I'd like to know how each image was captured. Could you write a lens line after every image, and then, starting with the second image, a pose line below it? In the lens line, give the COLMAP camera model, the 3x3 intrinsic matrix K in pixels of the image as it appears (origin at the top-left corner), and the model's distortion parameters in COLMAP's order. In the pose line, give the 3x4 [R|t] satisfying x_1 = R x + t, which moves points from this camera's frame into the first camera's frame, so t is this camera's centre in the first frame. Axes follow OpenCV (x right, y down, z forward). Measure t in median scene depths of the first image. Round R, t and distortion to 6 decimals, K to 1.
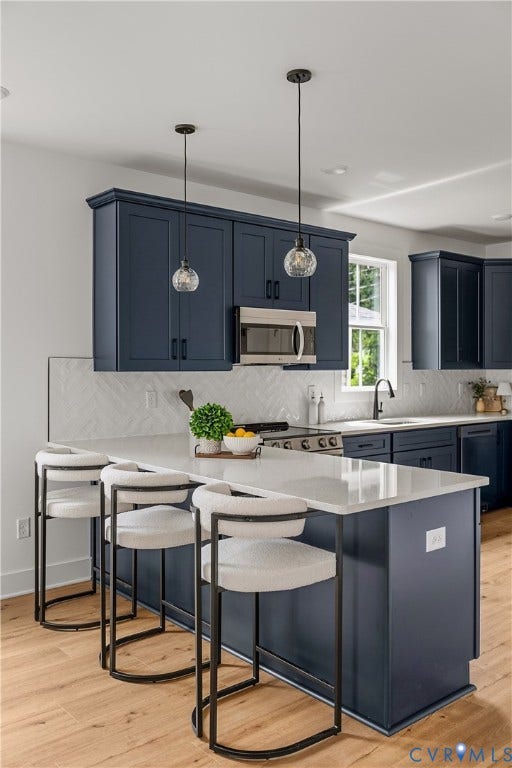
lens RADIAL K [[652.5, 0, 256.7], [0, 652.5, 379.7], [0, 0, 1]] dist [0.049290, 0.001520]
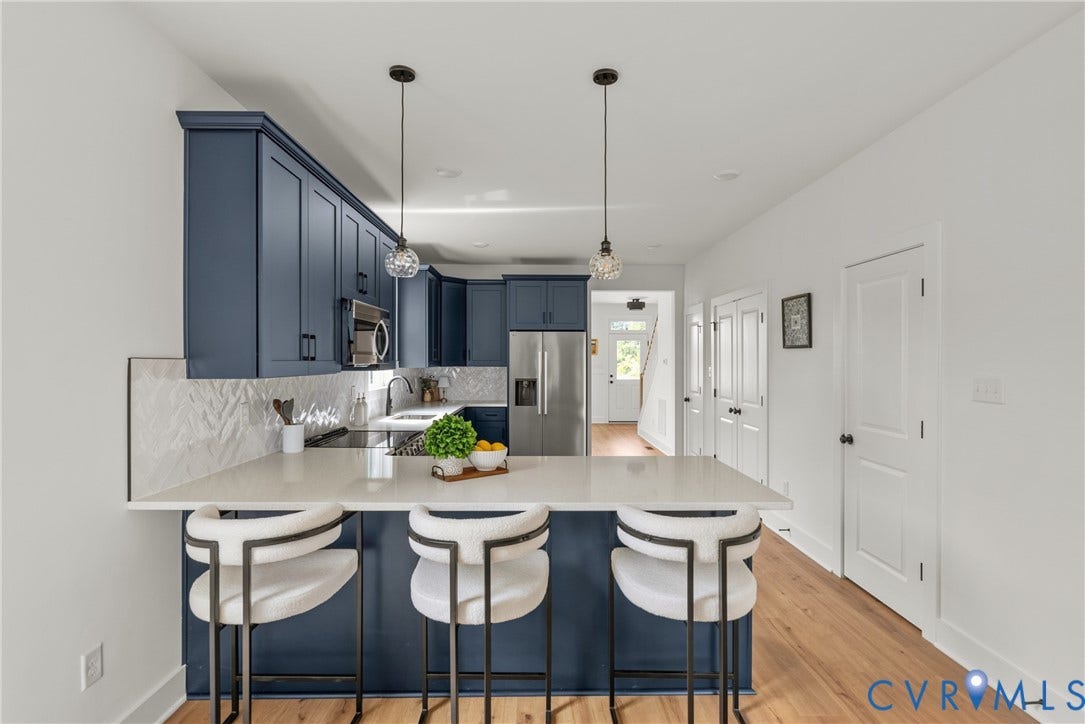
lens RADIAL K [[500.4, 0, 540.1], [0, 500.4, 371.9], [0, 0, 1]] dist [-0.002855, 0.000628]
pose [[0.638049, -0.012205, 0.769899, -0.347659], [0.006433, 0.999924, 0.010520, -0.019433], [-0.769969, -0.001760, 0.638079, 0.352320]]
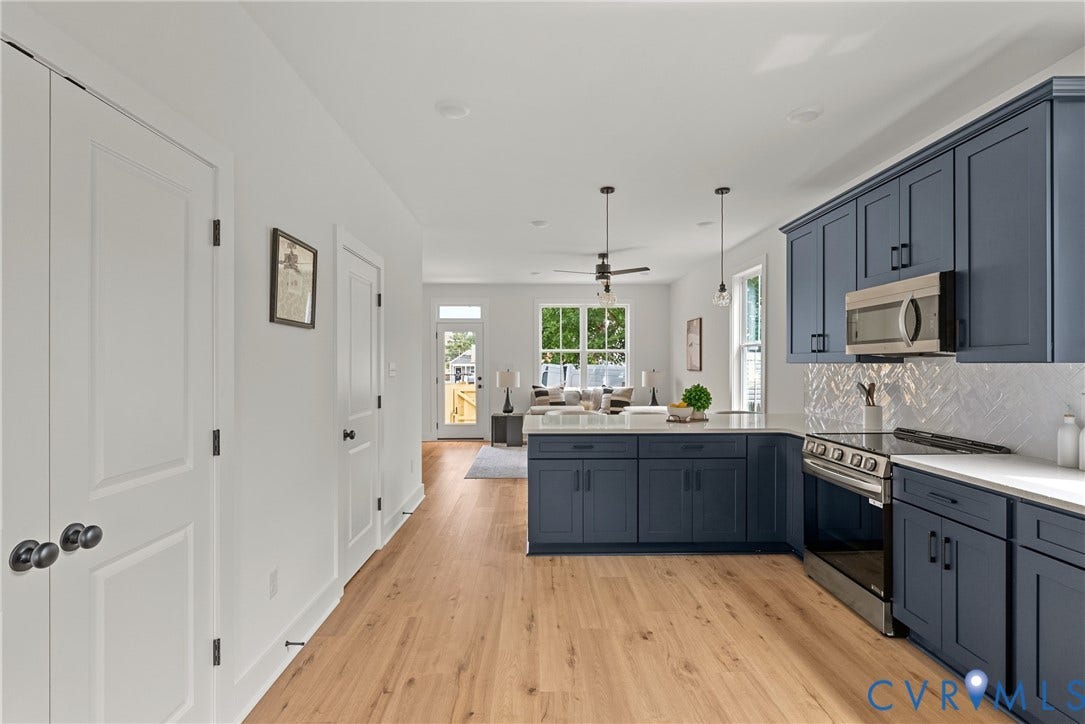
lens RADIAL K [[505.5, 0, 541.3], [0, 505.5, 366.0], [0, 0, 1]] dist [-0.004134, 0.002955]
pose [[-0.624083, 0.009090, -0.781305, 0.718935], [-0.006129, 0.999845, 0.016529, -0.017431], [0.781334, 0.015104, -0.623930, 1.009688]]
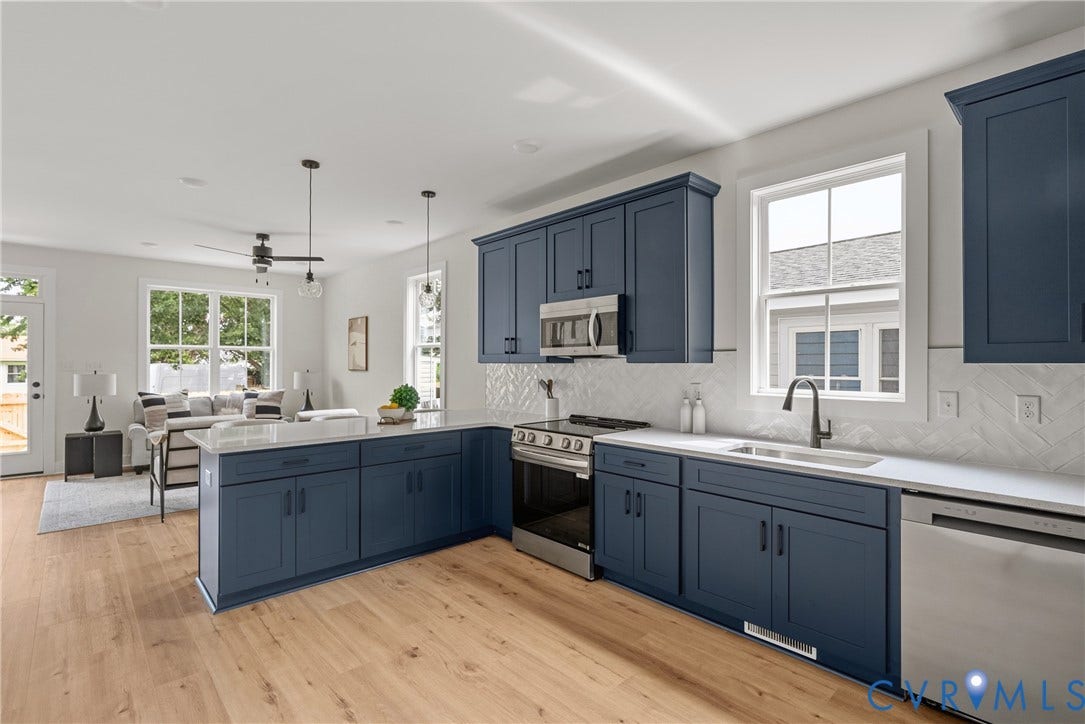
lens RADIAL K [[505.5, 0, 544.2], [0, 505.5, 362.4], [0, 0, 1]] dist [-0.004134, 0.002955]
pose [[0.053605, 0.001534, -0.998561, 0.739284], [-0.014574, 0.999894, 0.000754, -0.014639], [0.998456, 0.014513, 0.053622, 0.876223]]
